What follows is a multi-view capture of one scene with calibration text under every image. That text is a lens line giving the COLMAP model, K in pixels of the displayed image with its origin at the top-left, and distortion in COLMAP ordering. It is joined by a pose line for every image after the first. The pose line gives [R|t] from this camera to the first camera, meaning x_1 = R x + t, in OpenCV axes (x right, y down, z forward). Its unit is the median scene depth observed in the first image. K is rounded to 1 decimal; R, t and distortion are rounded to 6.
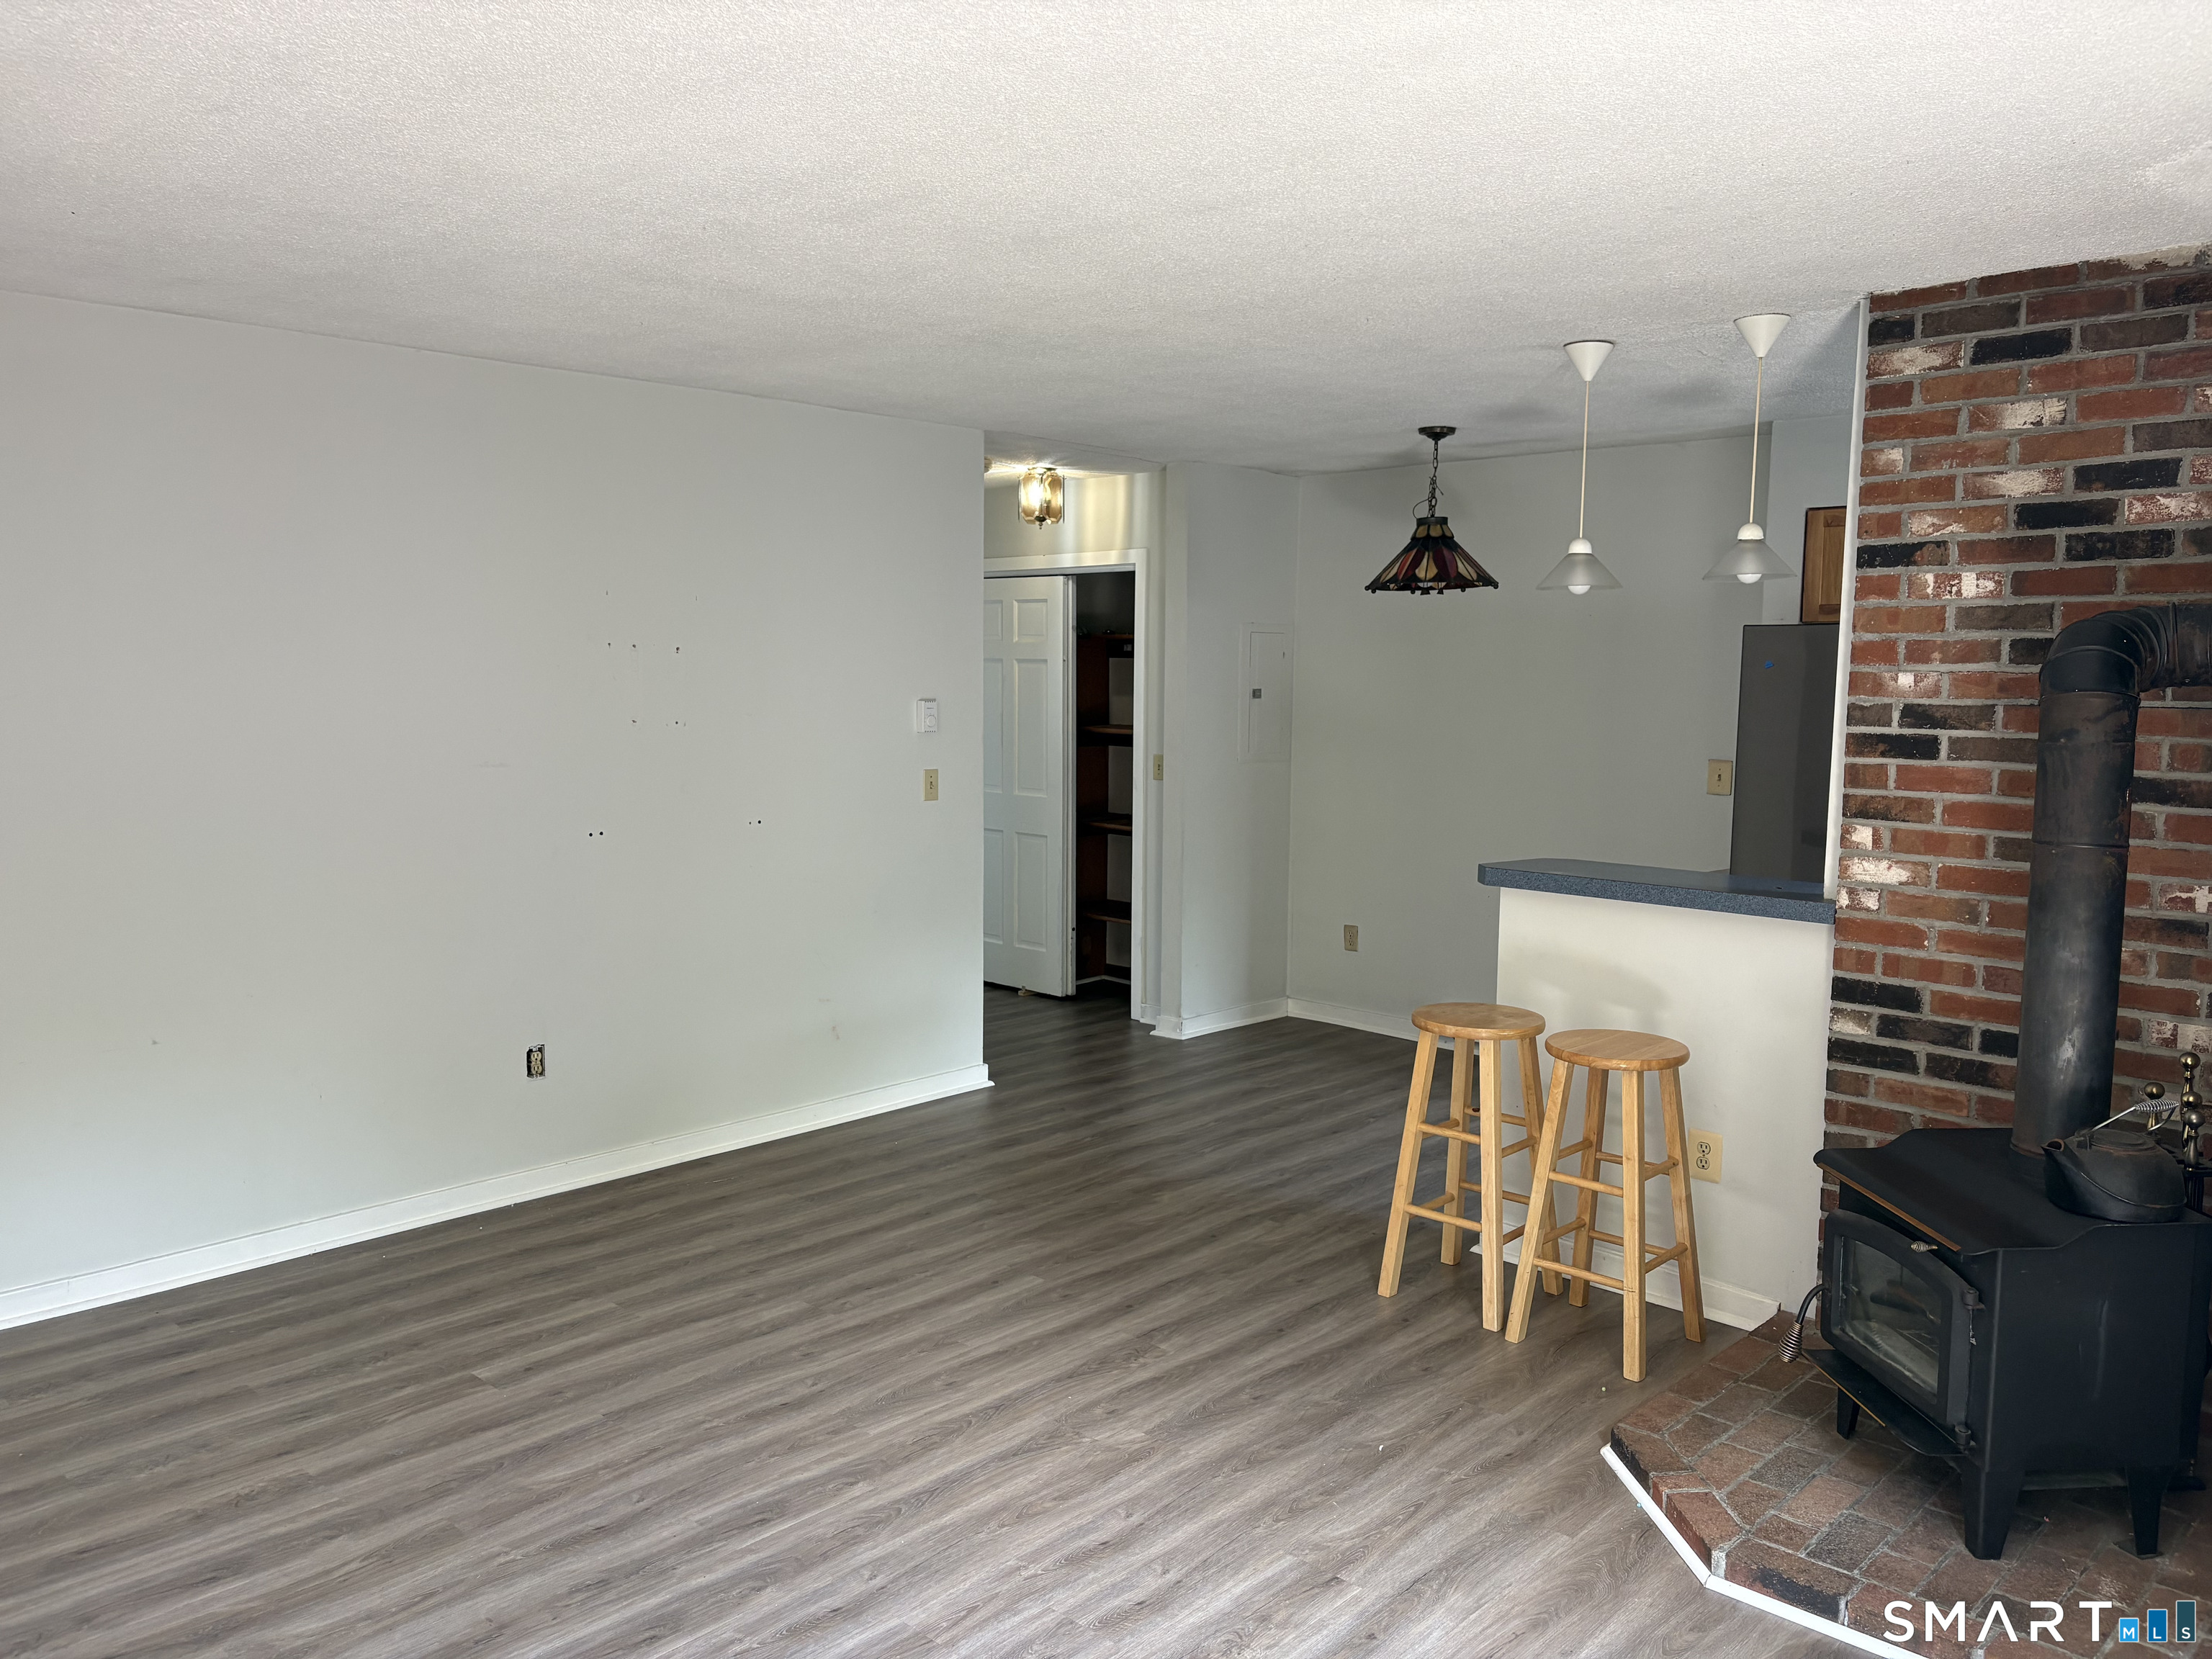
lens RADIAL K [[1678.8, 0, 1099.3], [0, 1678.8, 815.4], [0, 0, 1]] dist [0.043241, -0.026152]
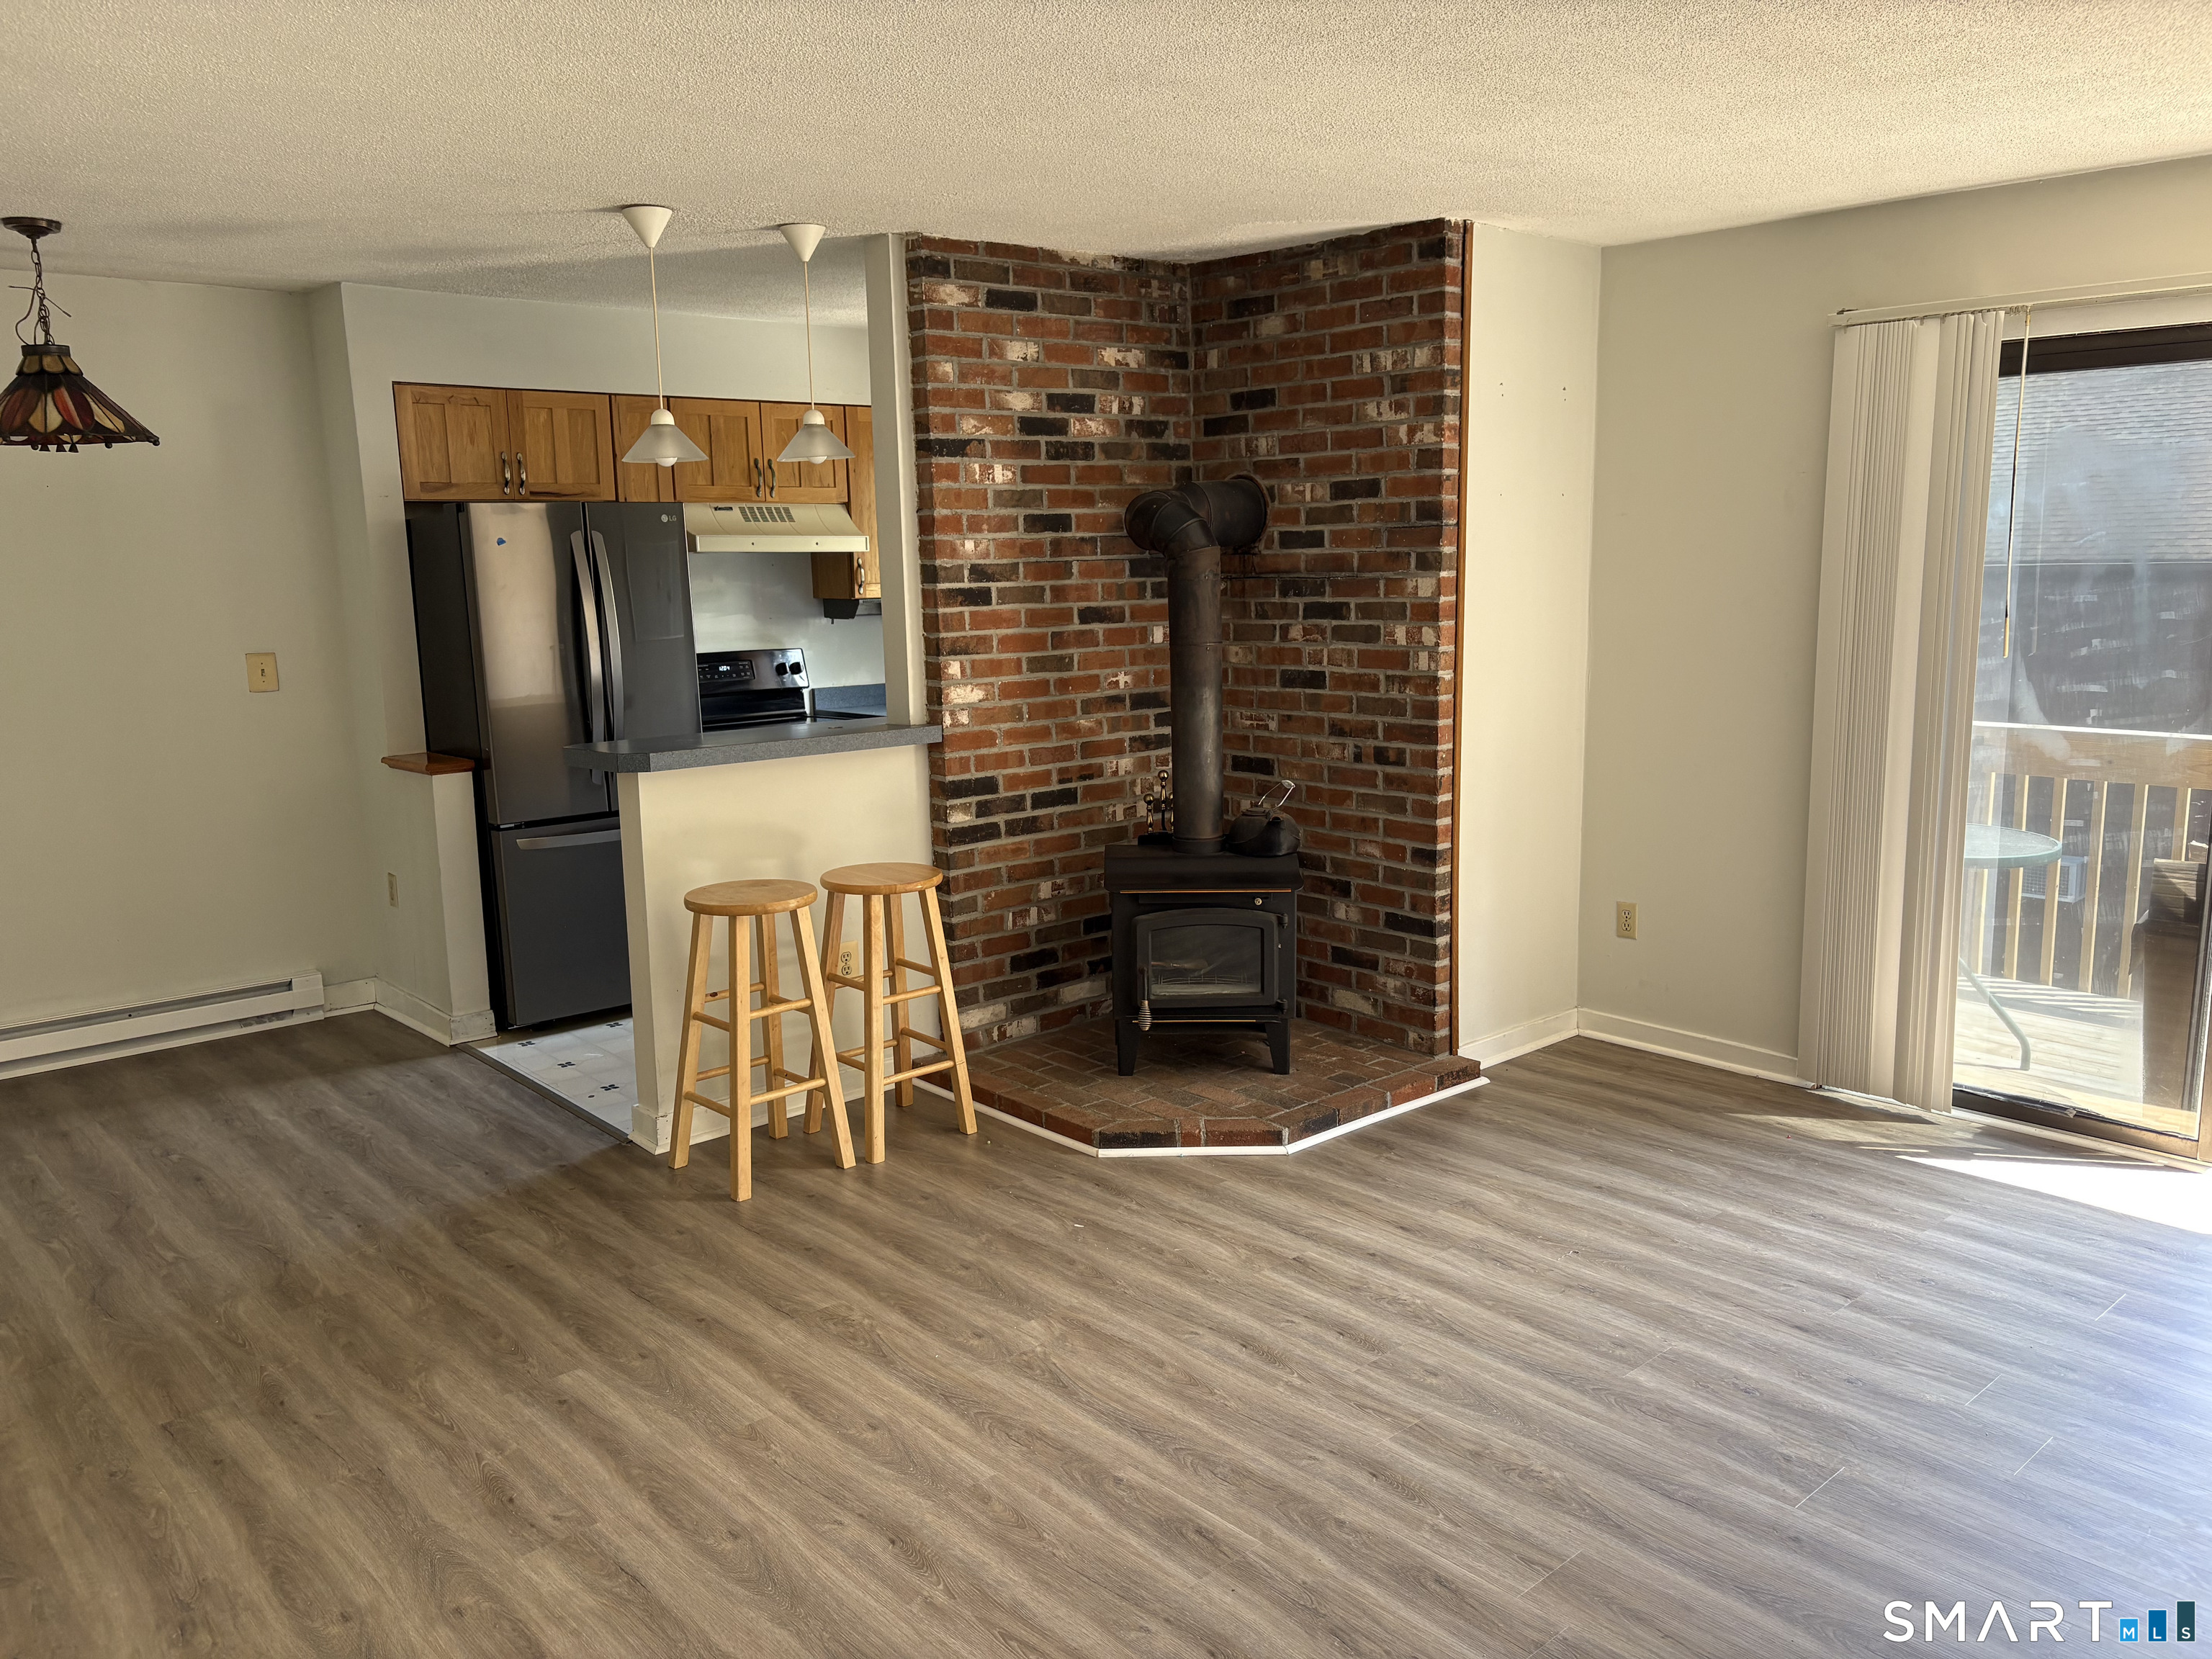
lens RADIAL K [[1678.8, 0, 1098.6], [0, 1678.8, 843.1], [0, 0, 1]] dist [0.043241, -0.026152]
pose [[0.081103, -0.187339, 0.978941, -0.851599], [0.108047, 0.978041, 0.178215, -0.077221], [-0.990832, 0.091318, 0.099563, 0.804908]]
